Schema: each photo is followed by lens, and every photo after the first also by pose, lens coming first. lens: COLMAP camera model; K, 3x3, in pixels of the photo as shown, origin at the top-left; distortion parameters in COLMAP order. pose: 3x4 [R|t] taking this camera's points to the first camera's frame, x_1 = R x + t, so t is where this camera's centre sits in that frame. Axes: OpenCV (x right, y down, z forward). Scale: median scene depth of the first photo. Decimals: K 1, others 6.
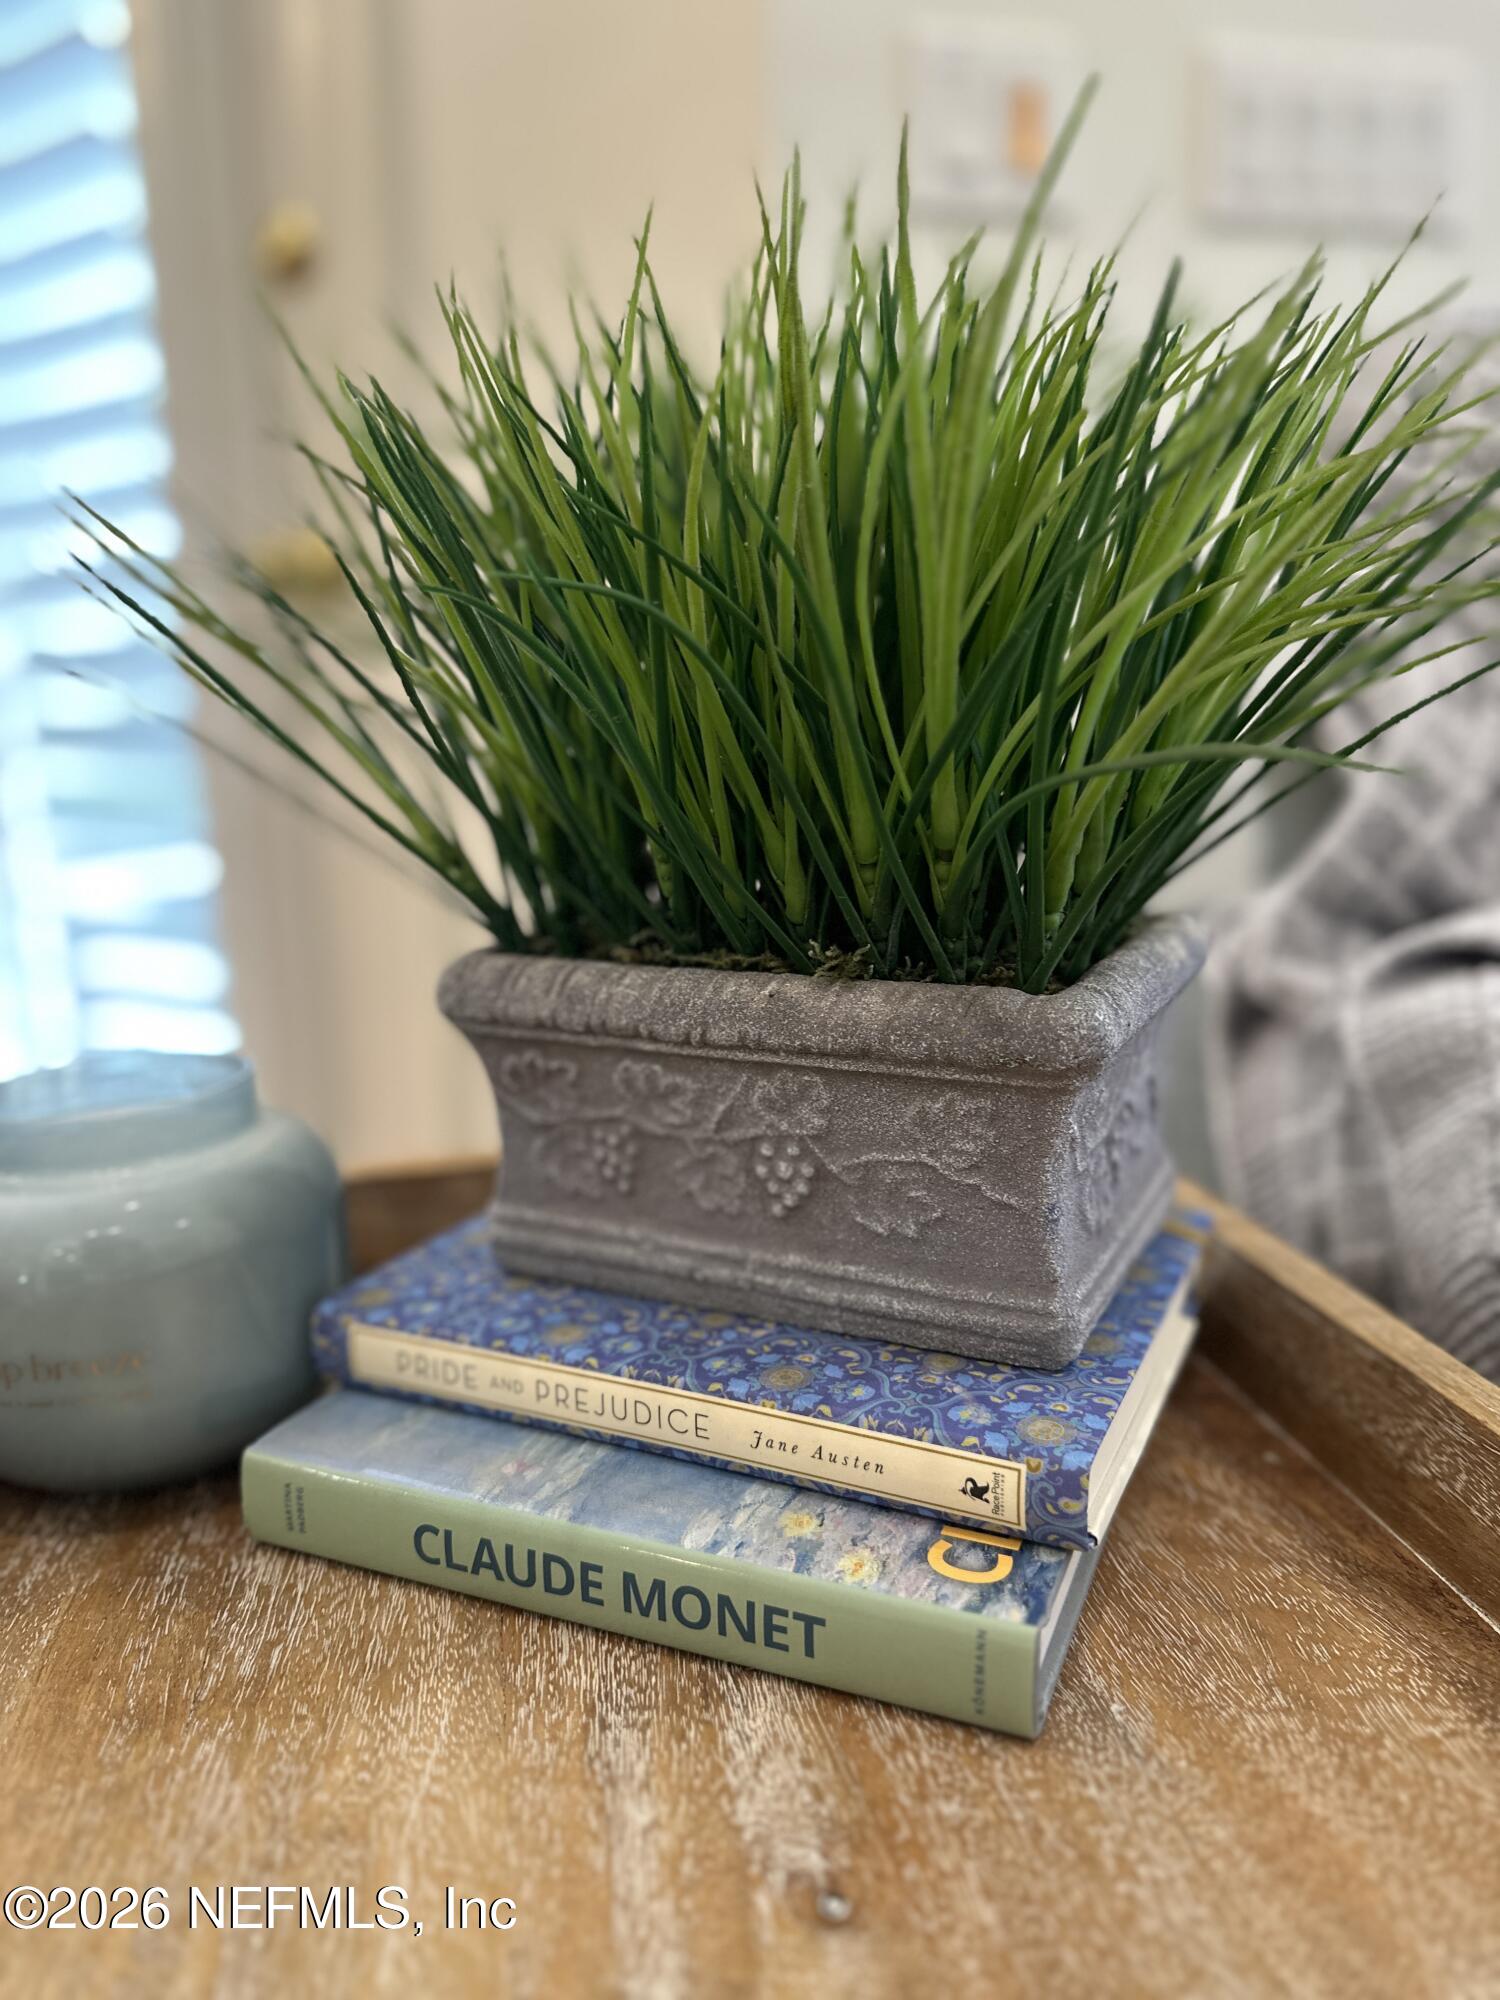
lens RADIAL K [[1399.4, 0, 751.2], [0, 1399.4, 999.6], [0, 0, 1]] dist [-0.001169, -0.000196]
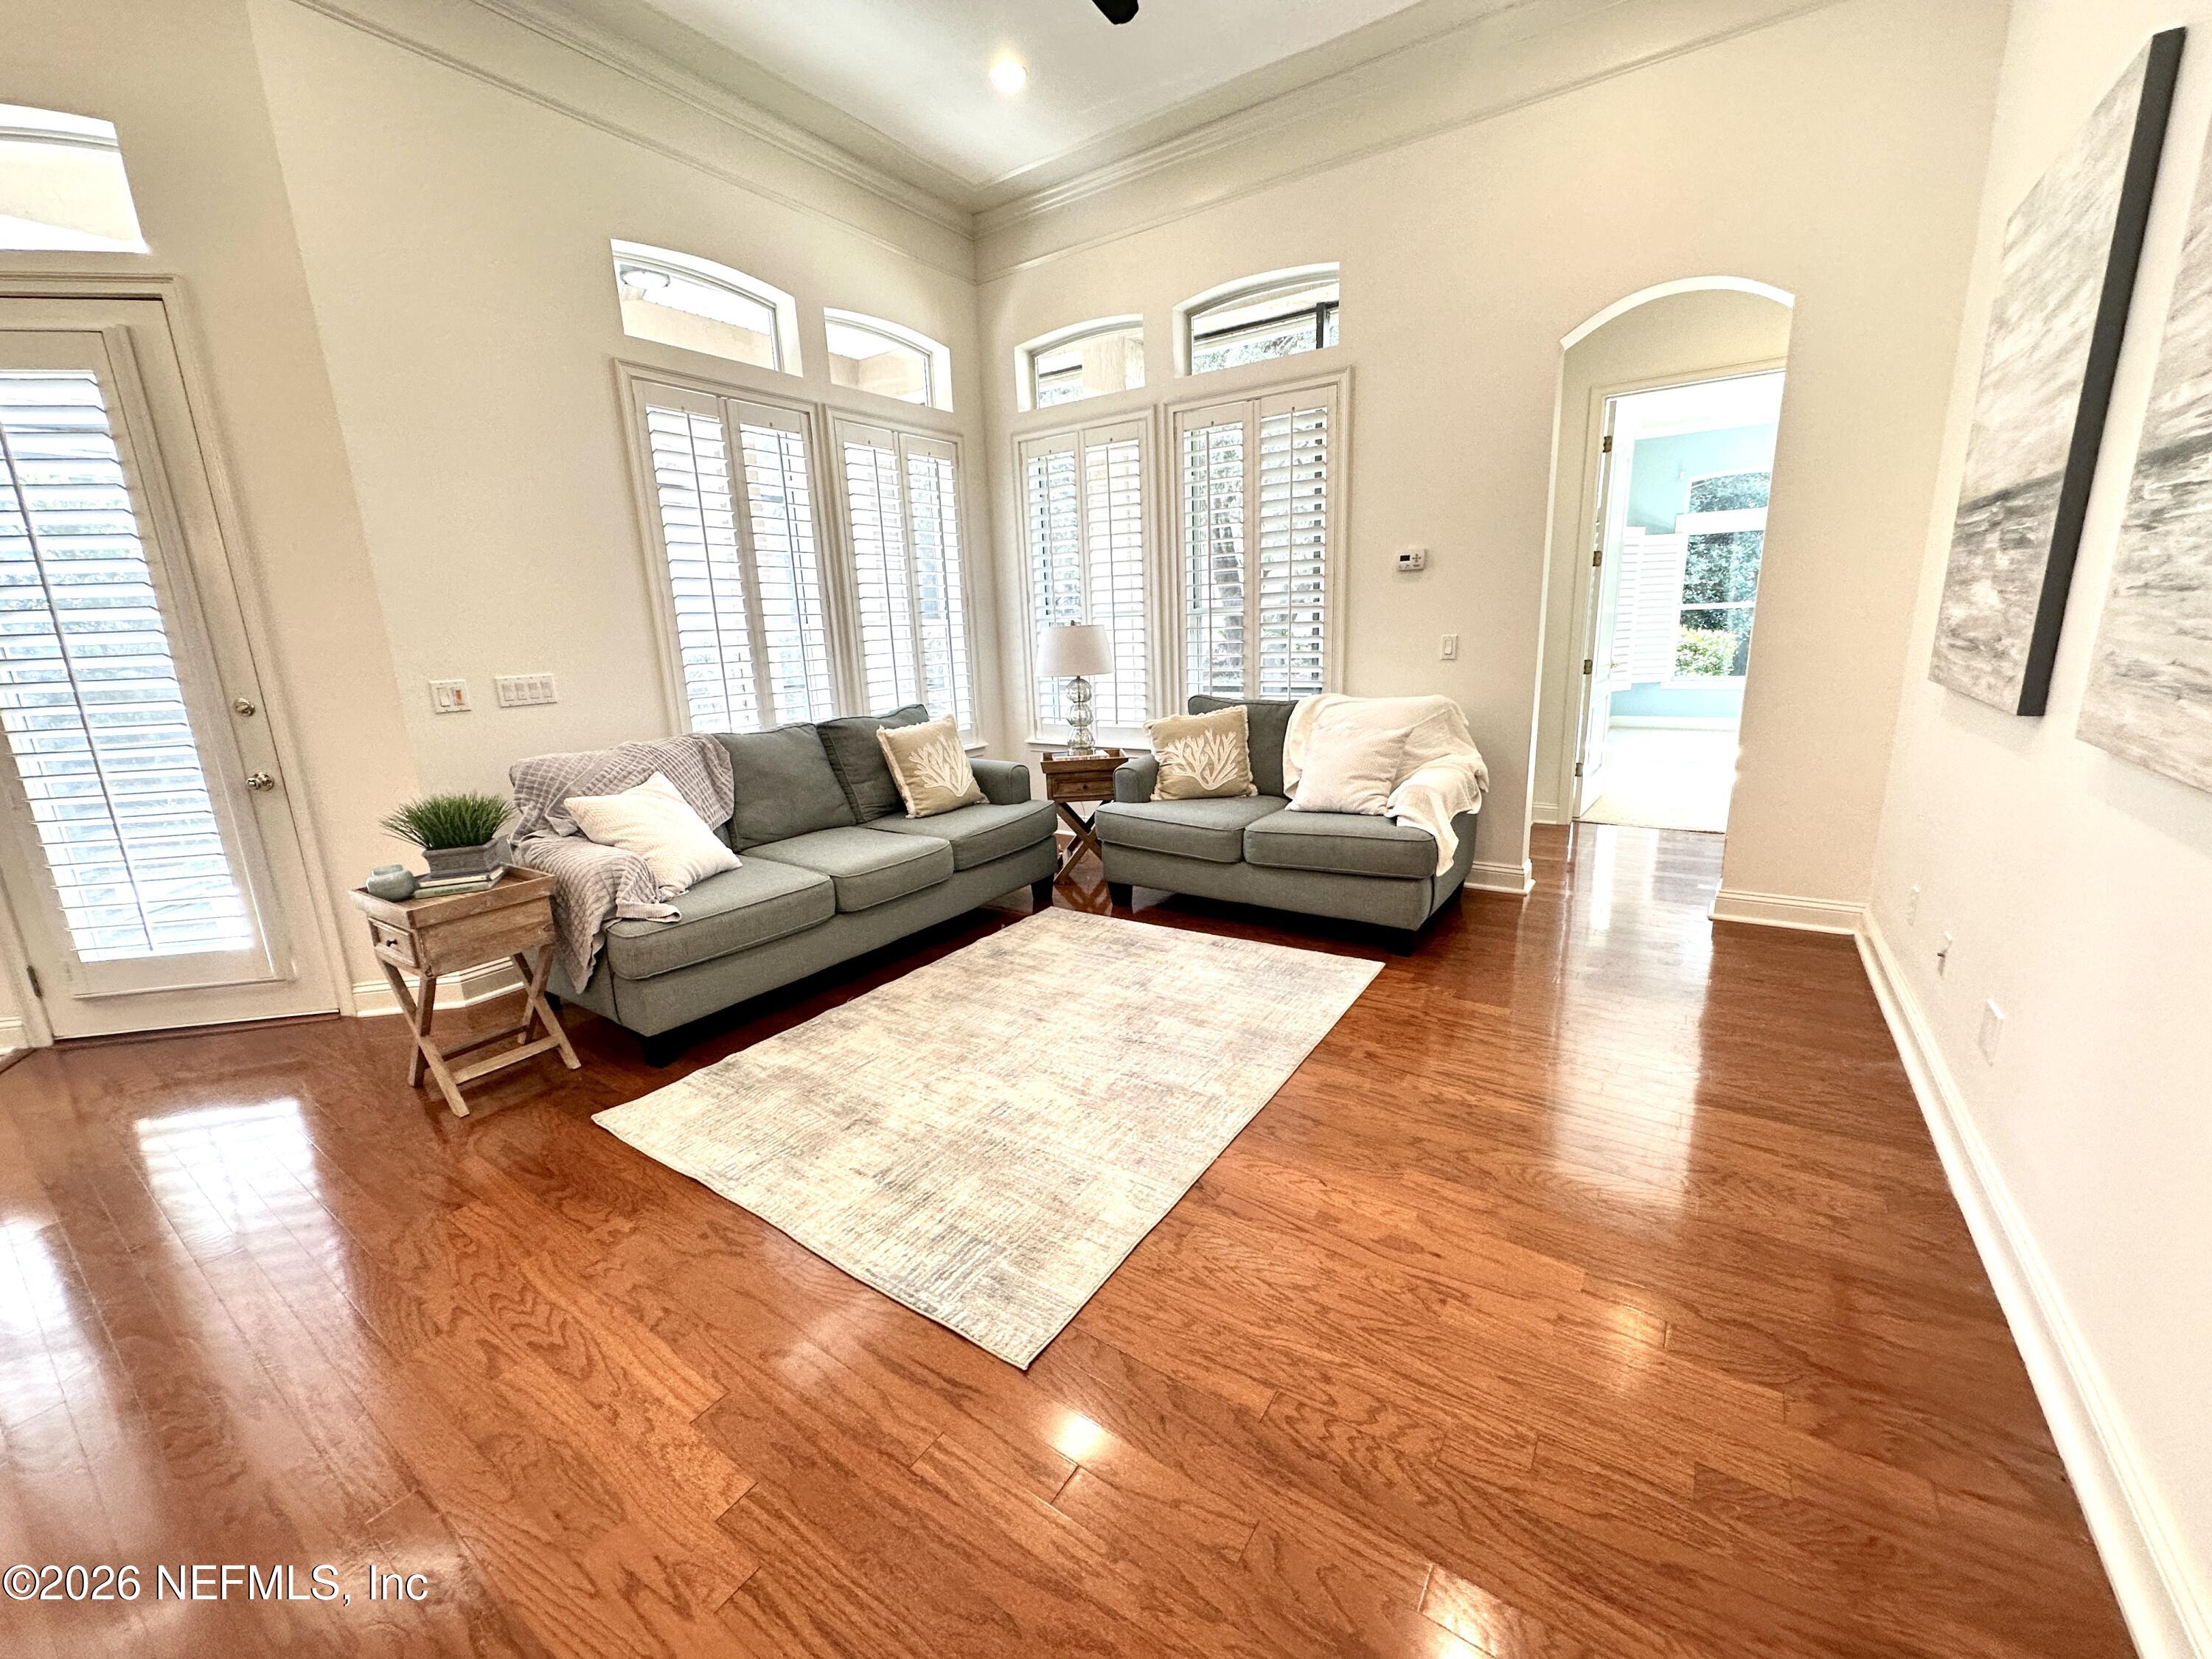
lens RADIAL K [[881.3, 0, 1100.0], [0, 881.3, 826.6], [0, 0, 1]] dist [-0.000870, -0.000317]
pose [[0.709256, -0.162185, 0.686041, -1.249280], [0.194120, 0.980485, 0.031105, 0.651441], [-0.677697, 0.111113, 0.726898, -8.450992]]
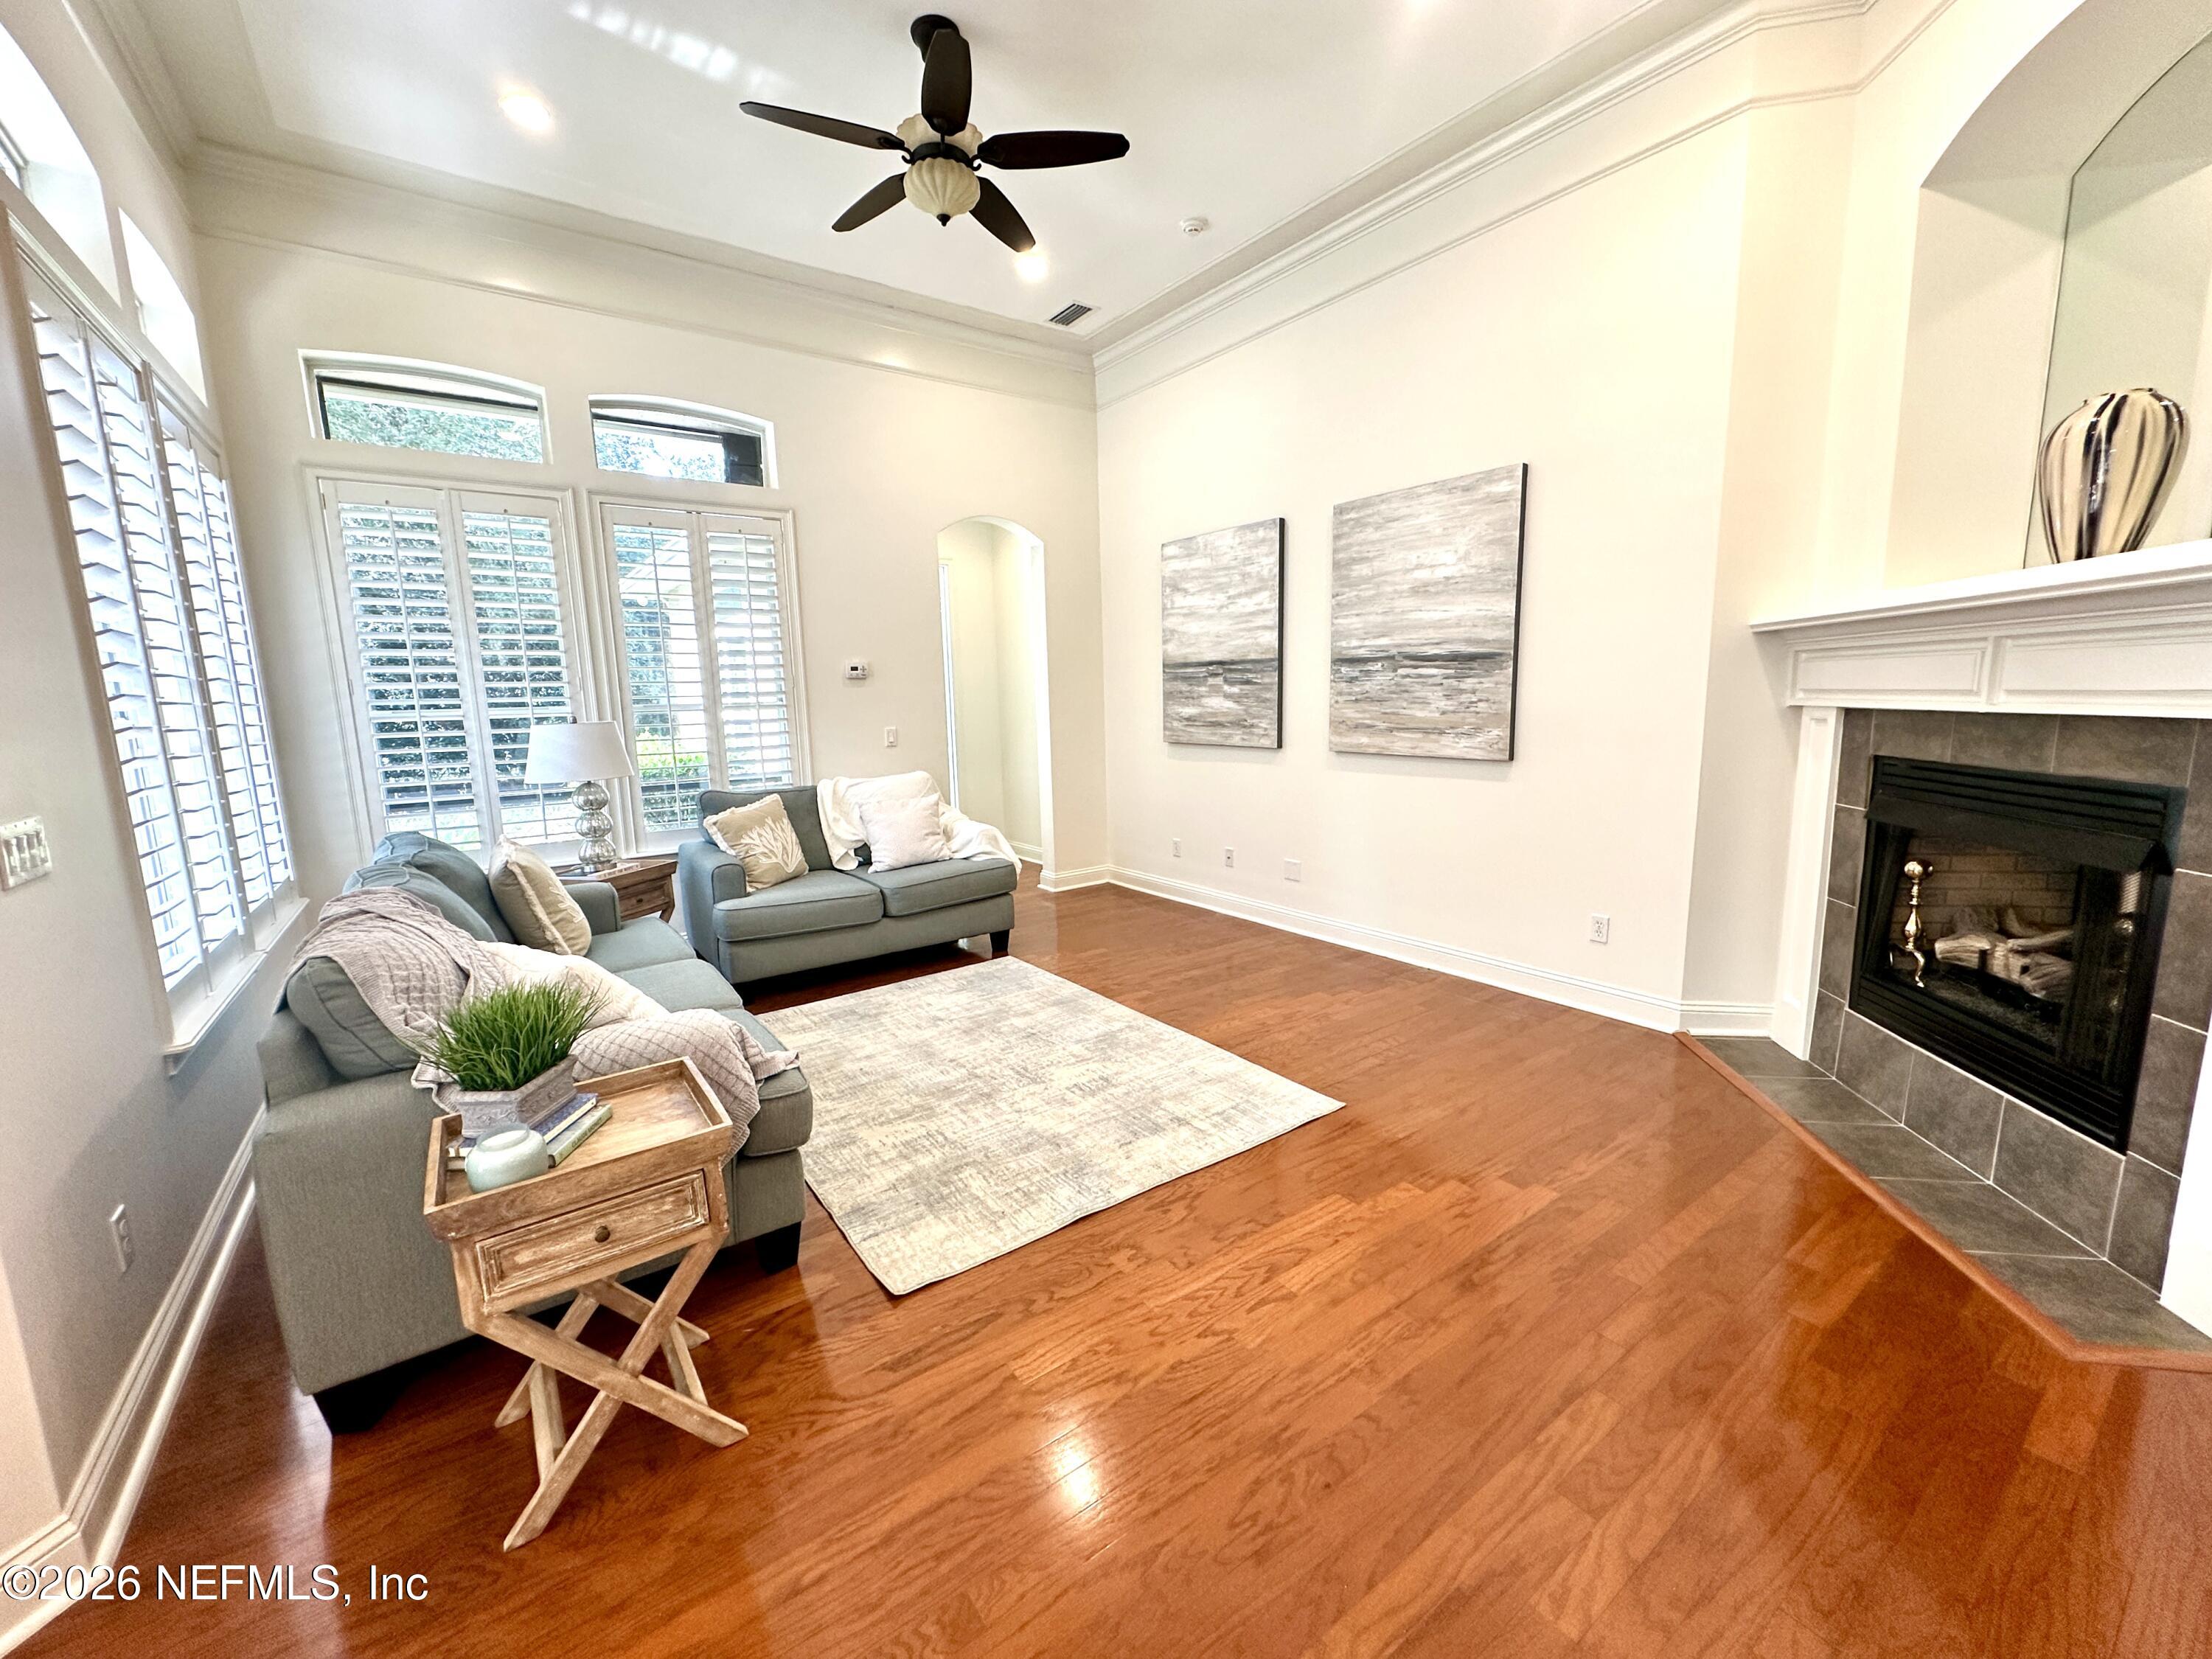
lens RADIAL K [[881.3, 0, 1093.5], [0, 881.3, 831.5], [0, 0, 1]] dist [-0.000870, -0.000317]
pose [[-0.416002, -0.107367, 0.903003, -5.159193], [0.257165, 0.938581, 0.230070, -1.522910], [-0.872243, 0.327930, -0.362840, -0.243132]]
